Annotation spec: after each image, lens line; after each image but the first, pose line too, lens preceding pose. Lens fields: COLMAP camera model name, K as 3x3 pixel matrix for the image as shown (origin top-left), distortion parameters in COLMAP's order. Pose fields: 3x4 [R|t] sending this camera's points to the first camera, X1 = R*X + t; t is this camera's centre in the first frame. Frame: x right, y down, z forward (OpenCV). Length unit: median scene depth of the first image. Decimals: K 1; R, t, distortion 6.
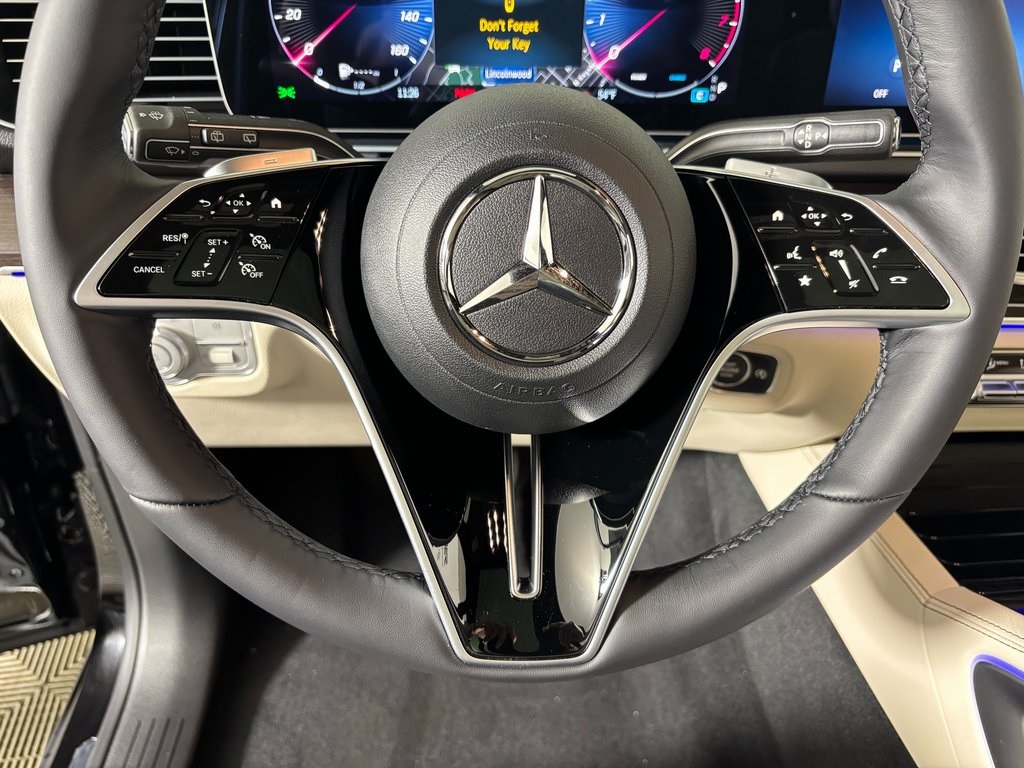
lens RADIAL K [[800.2, 0, 512.0], [0, 800.2, 384.0], [0, 0, 1]] dist [-0.004408, 0.003531]
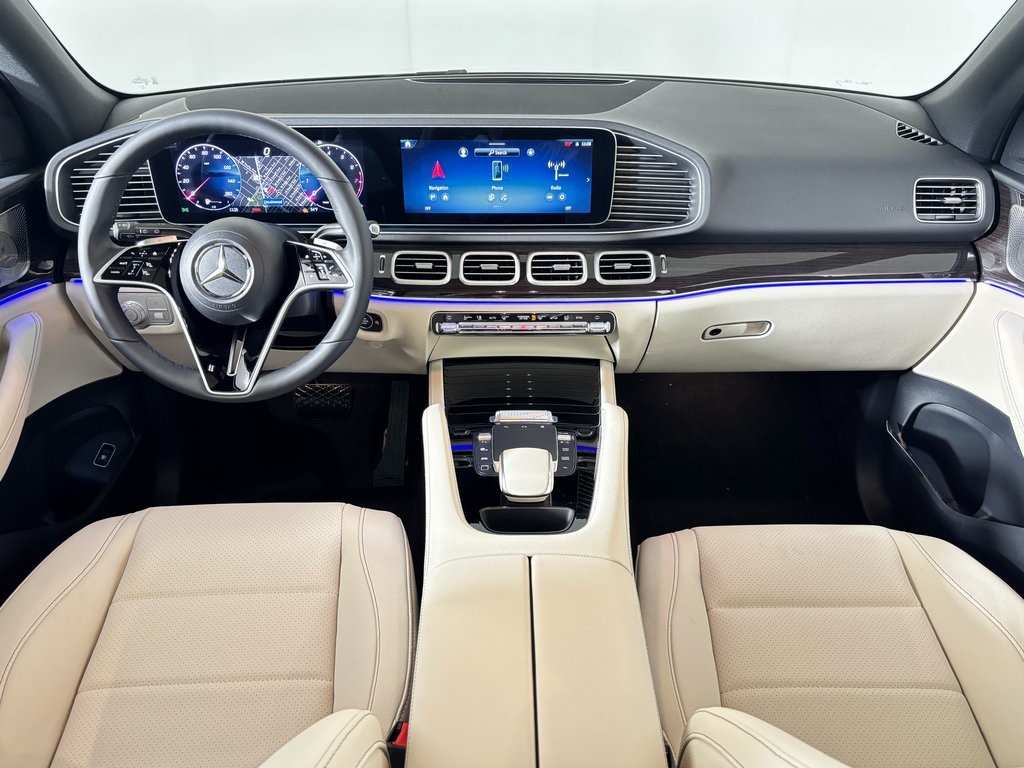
lens RADIAL K [[783.0, 0, 512.0], [0, 783.0, 384.0], [0, 0, 1]] dist [-0.000892, -0.004416]
pose [[0.999168, 0.003846, -0.040603, 1.151846], [-0.006167, 0.998343, -0.057205, 0.430343], [0.040316, 0.057408, 0.997536, -1.879836]]
